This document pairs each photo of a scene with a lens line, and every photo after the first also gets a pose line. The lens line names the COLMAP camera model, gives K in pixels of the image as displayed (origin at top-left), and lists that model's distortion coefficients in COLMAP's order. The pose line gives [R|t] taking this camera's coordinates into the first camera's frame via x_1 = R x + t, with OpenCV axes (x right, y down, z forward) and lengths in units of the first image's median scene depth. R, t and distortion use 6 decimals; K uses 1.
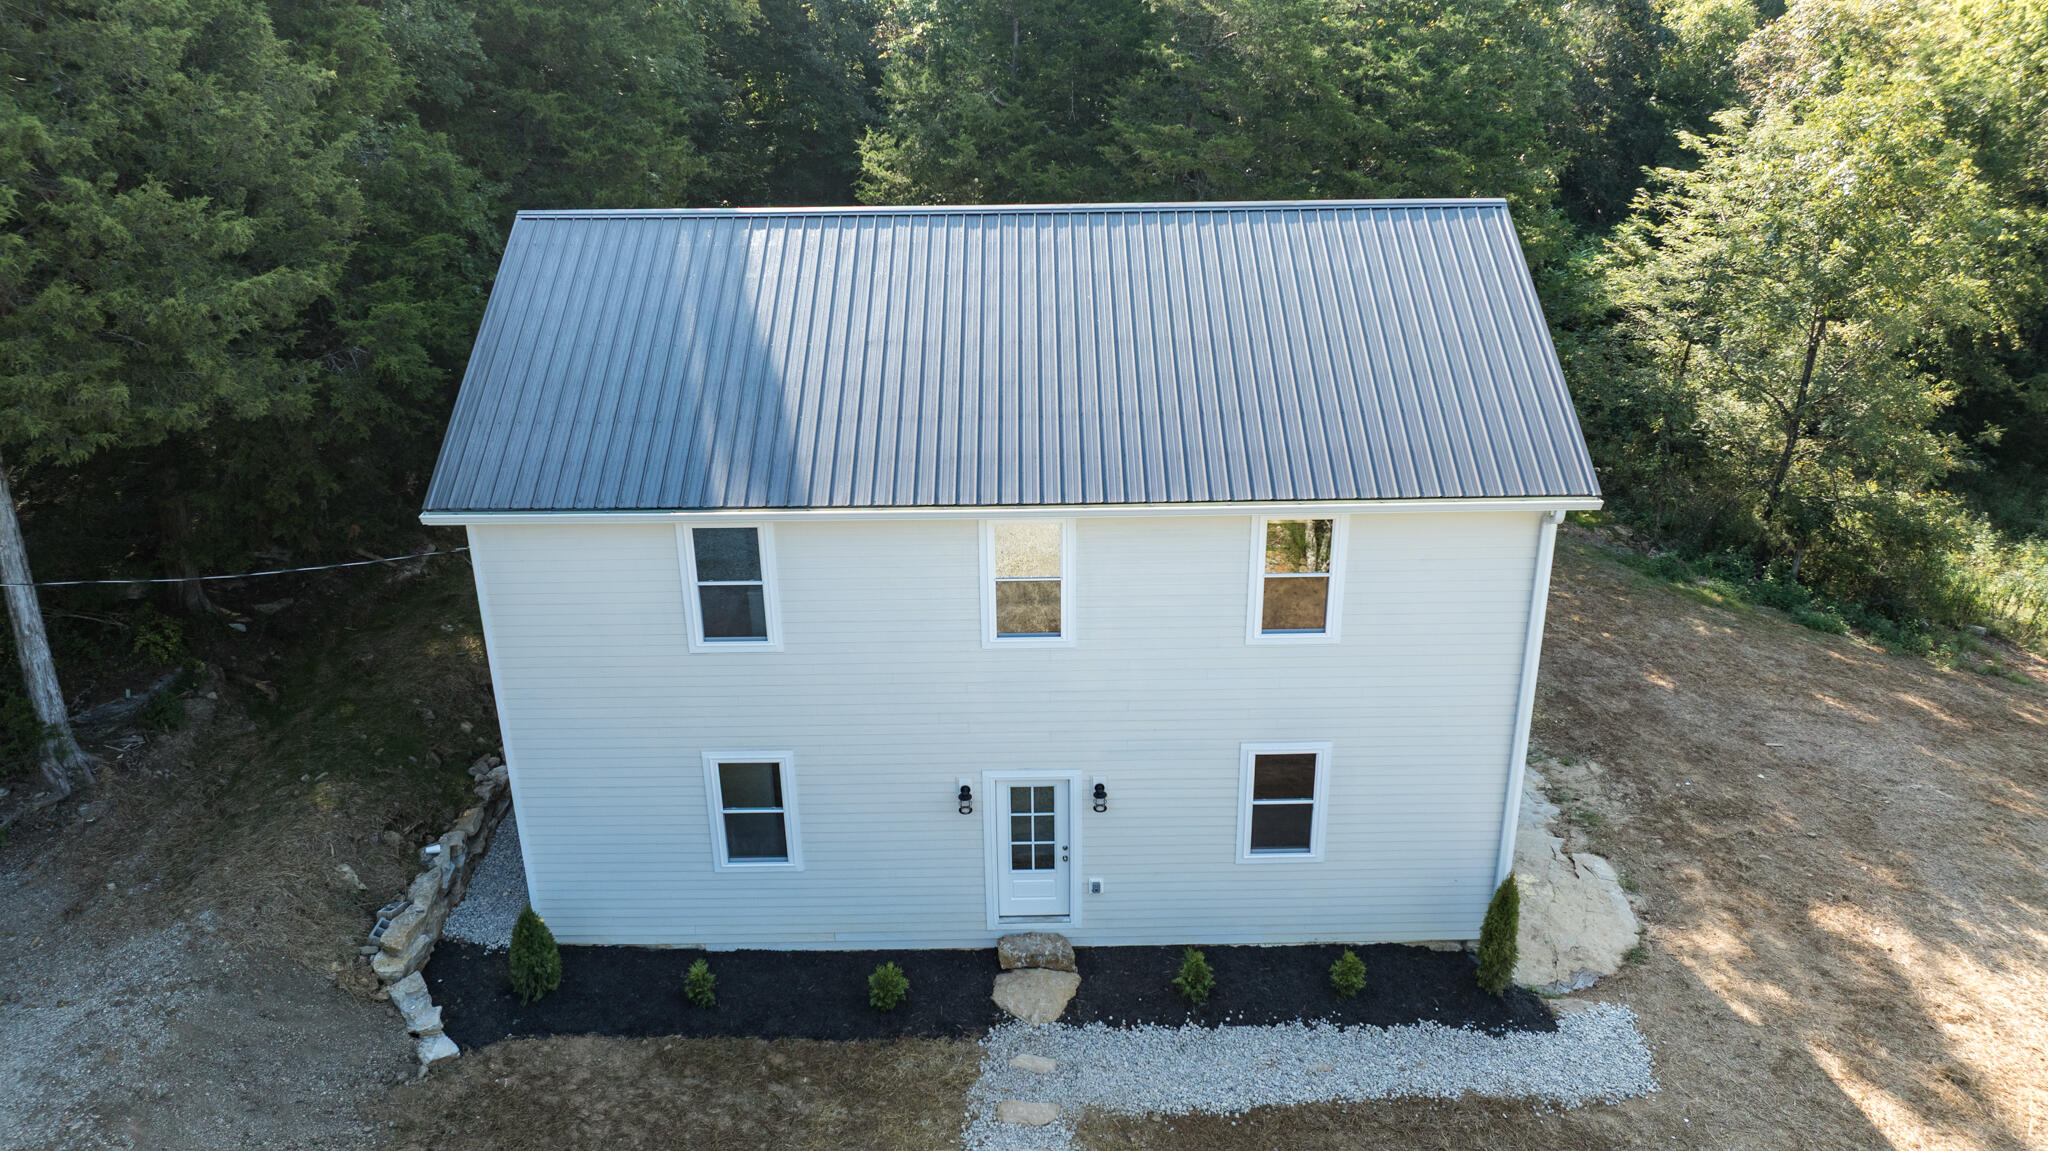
lens RADIAL K [[1438.3, 0, 1033.3], [0, 1438.3, 572.2], [0, 0, 1]] dist [-0.058310, 0.047472]
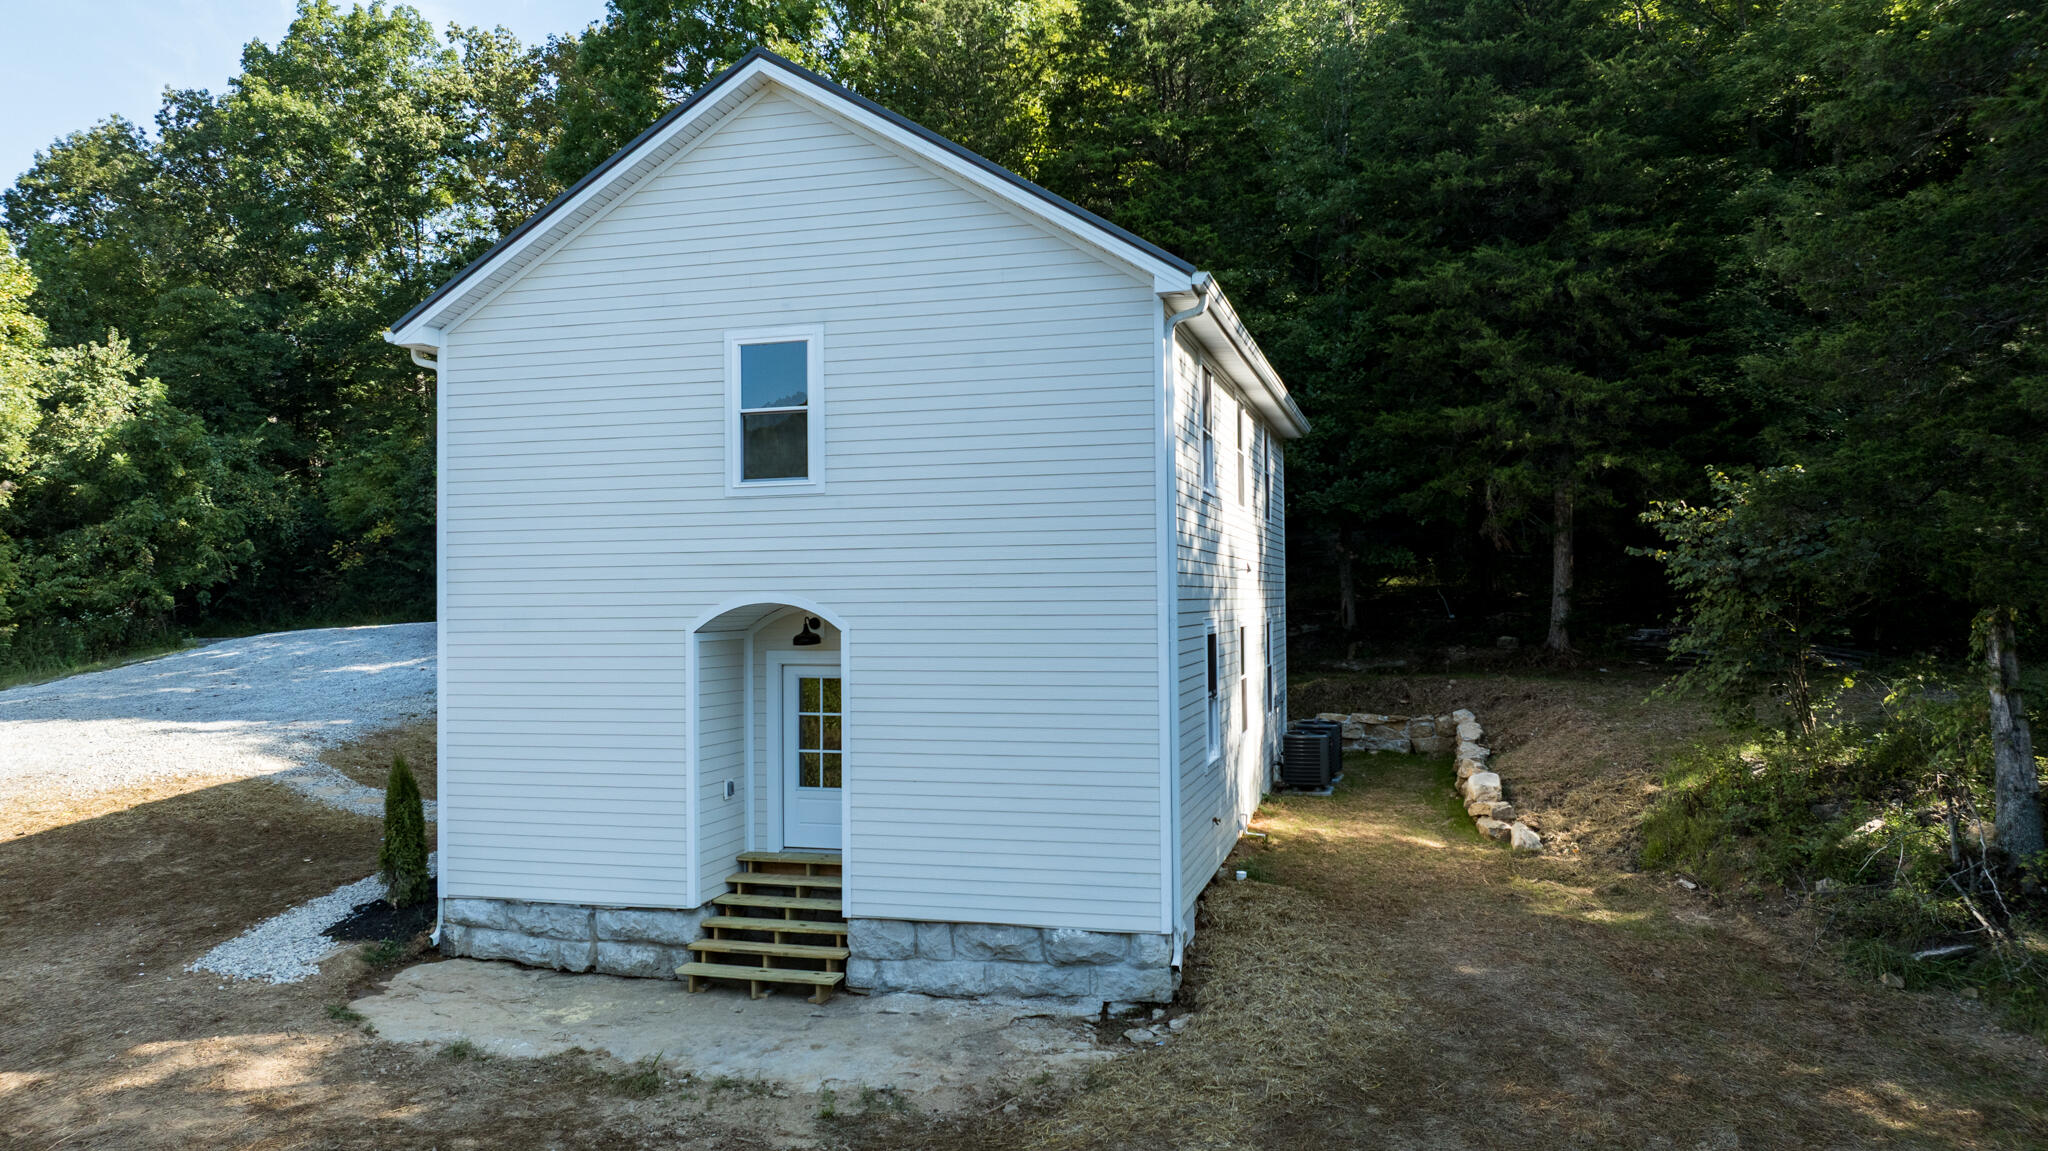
lens RADIAL K [[1450.2, 0, 1024.0], [0, 1450.2, 575.5], [0, 0, 1]] dist [-0.051575, 0.052142]
pose [[-0.273046, -0.001294, -0.962000, 1.105995], [-0.352897, 0.930419, 0.098912, -0.133356], [0.894935, 0.366495, -0.254504, 1.529894]]
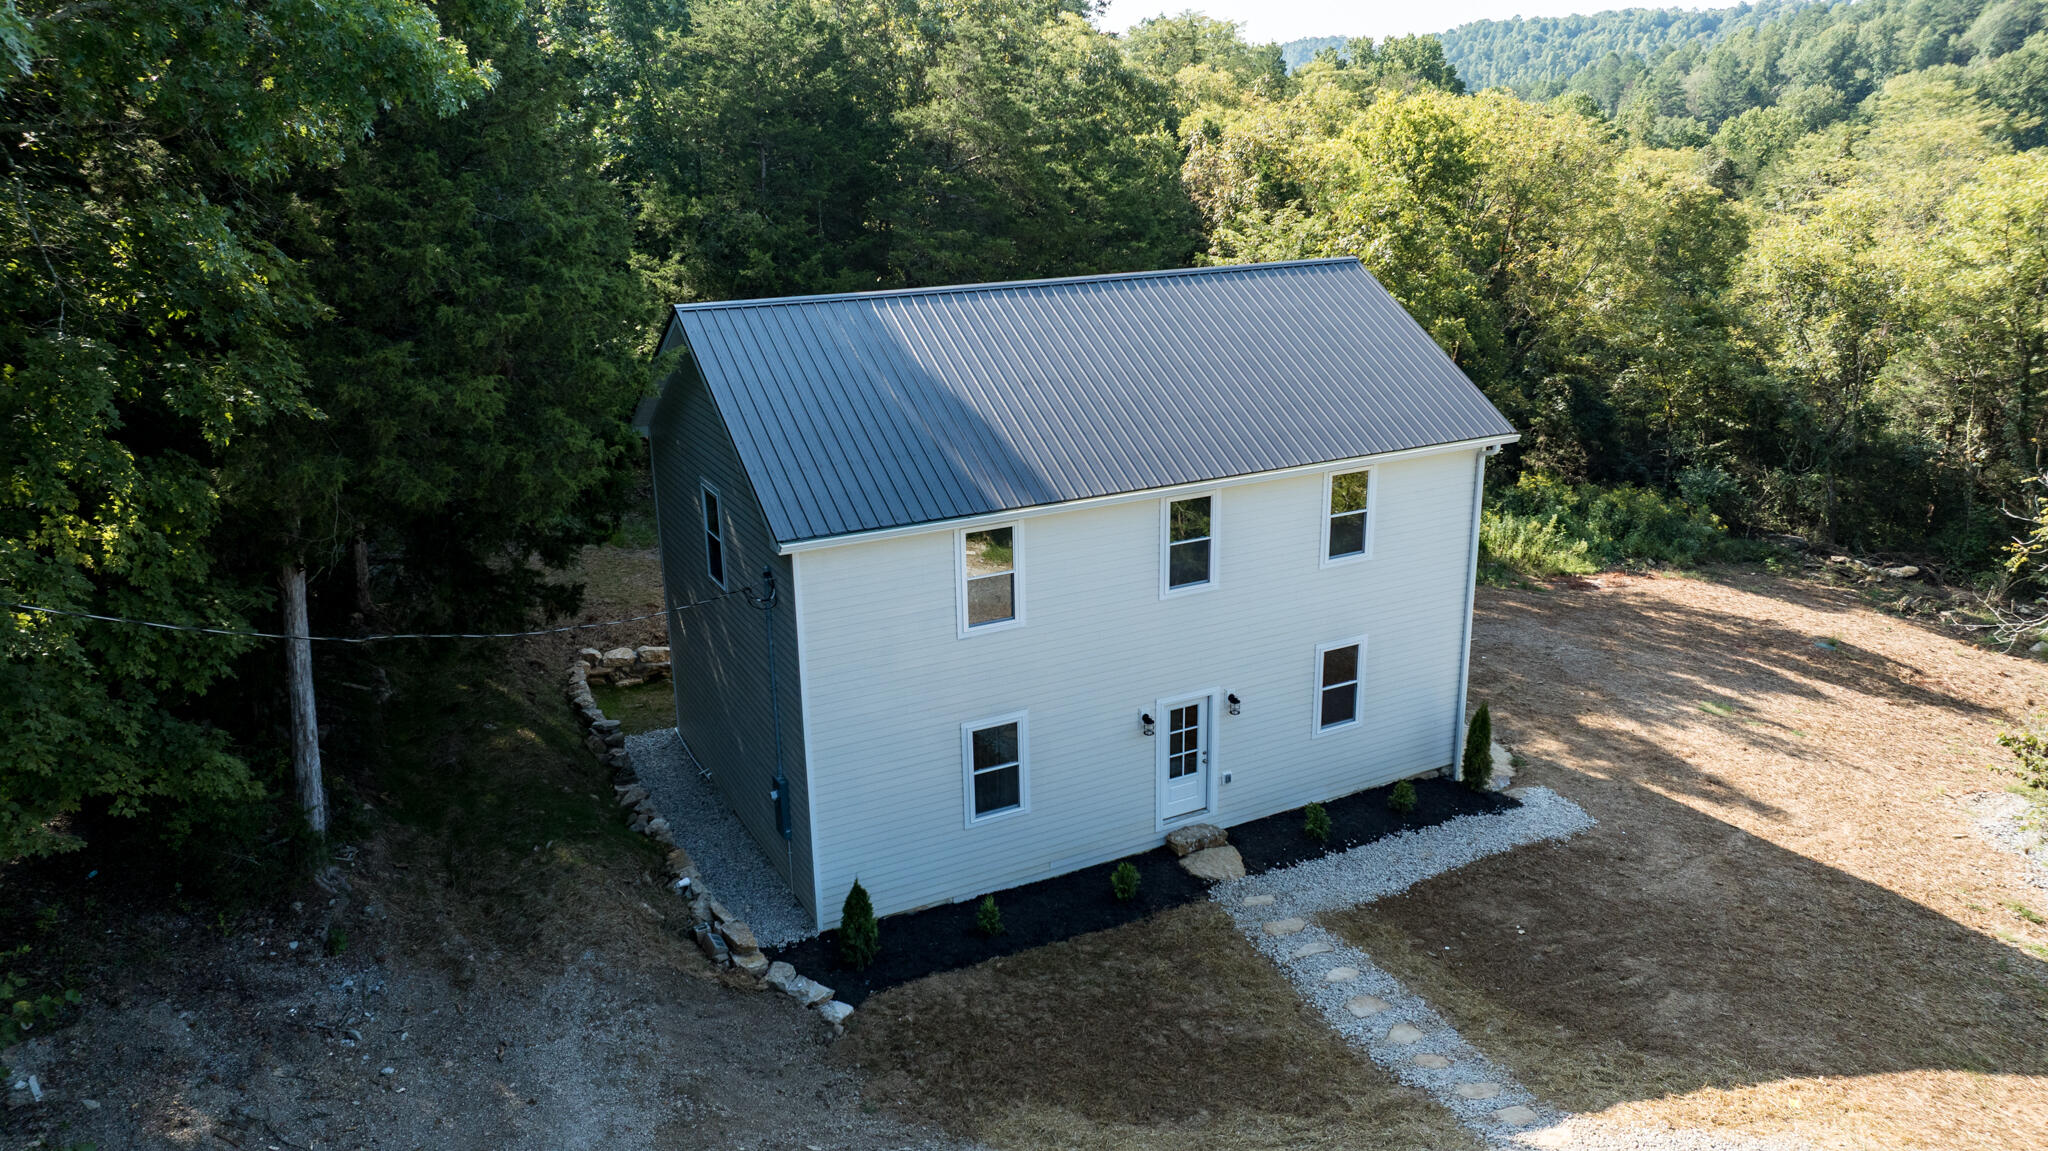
lens RADIAL K [[1450.2, 0, 1024.0], [0, 1450.2, 575.5], [0, 0, 1]] dist [-0.051575, 0.052142]
pose [[0.889390, -0.141140, 0.434816, -0.688443], [0.178886, 0.982751, -0.046903, 0.067413], [-0.420696, 0.119498, 0.899297, -0.139389]]
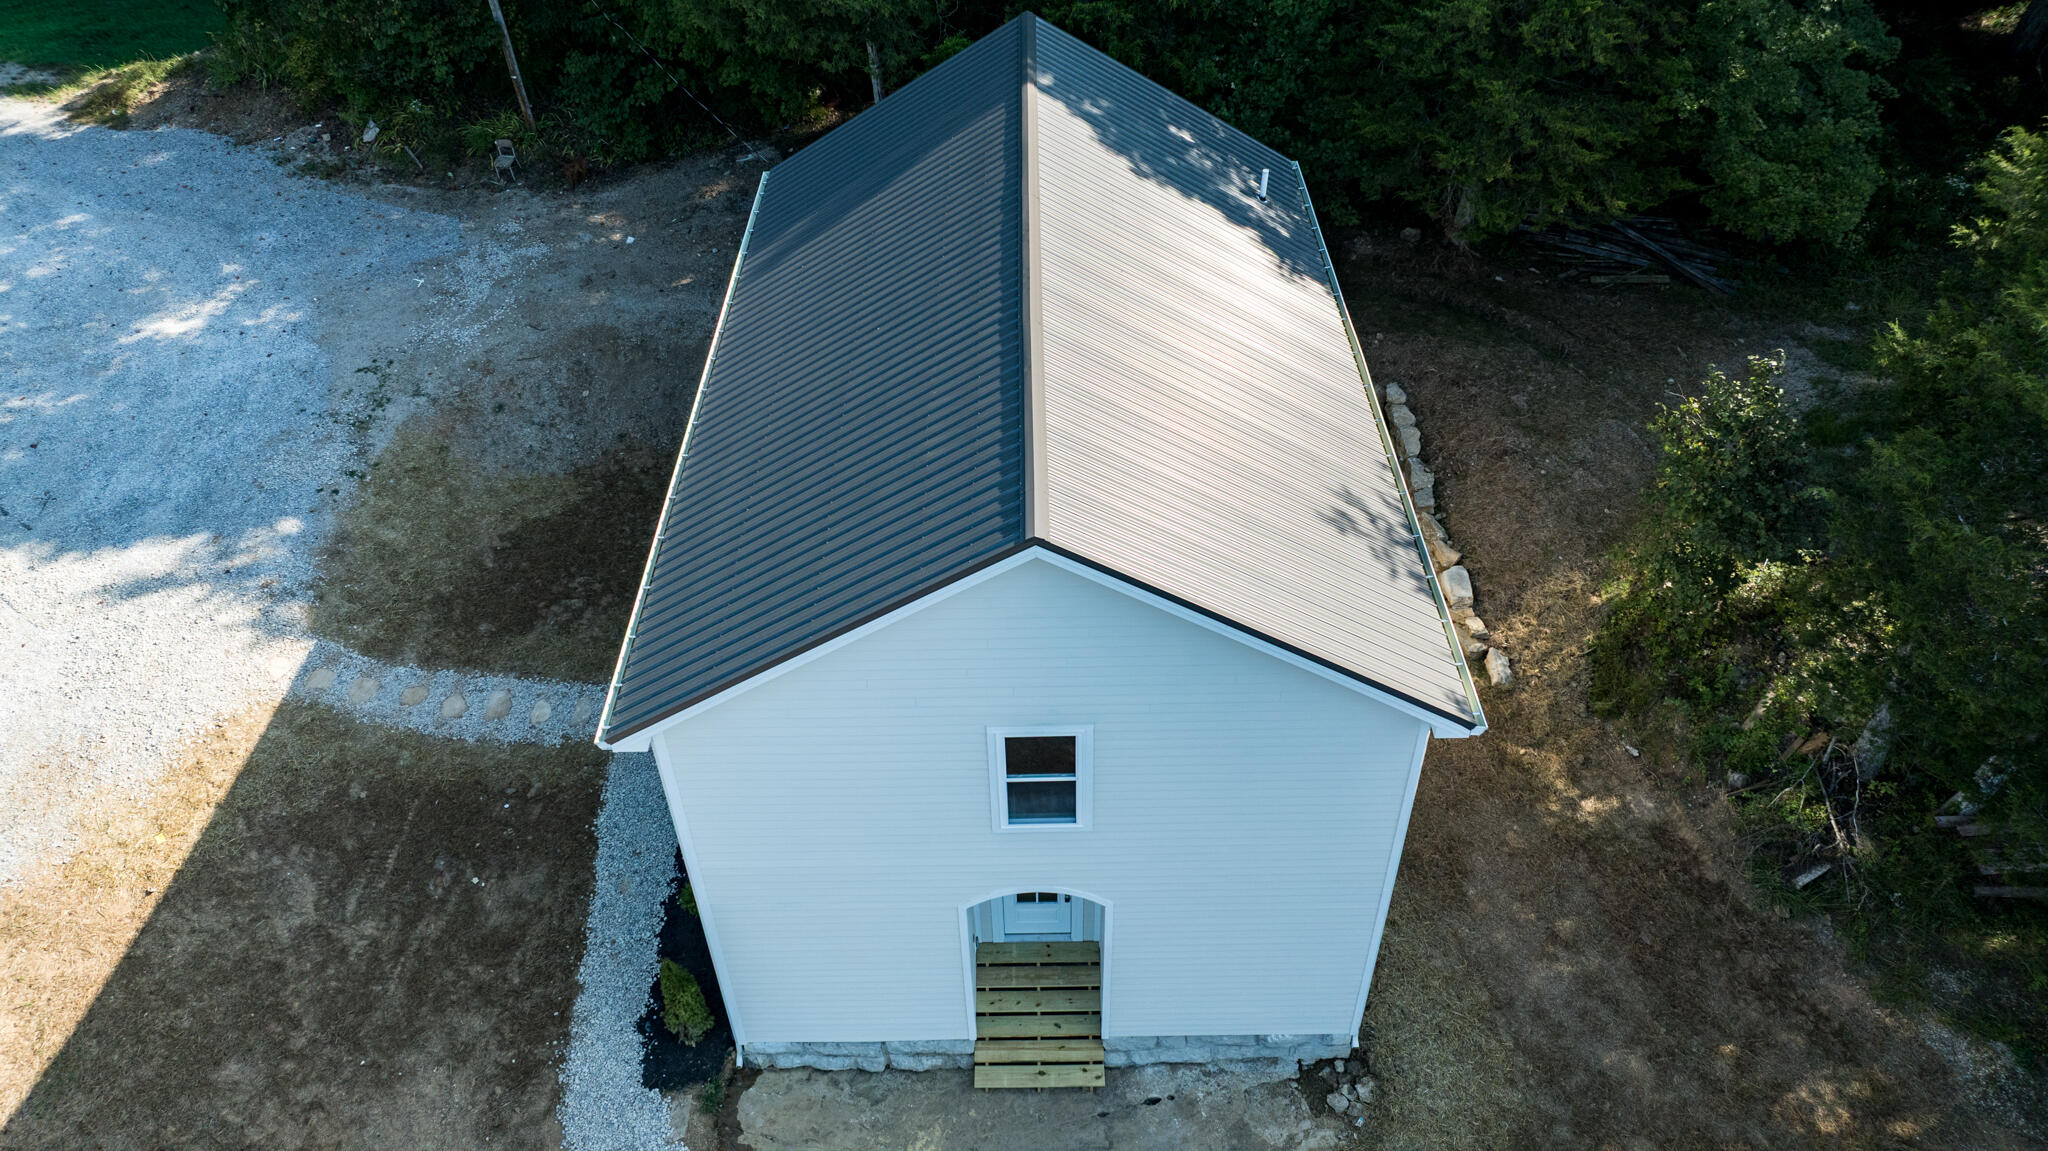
lens RADIAL K [[1438.3, 0, 1033.3], [0, 1438.3, 572.2], [0, 0, 1]] dist [-0.058310, 0.047472]
pose [[-0.001154, 0.663769, -0.747937, 0.907513], [-0.363049, 0.696628, 0.618793, -0.714625], [0.931769, 0.272252, 0.240177, 0.902553]]
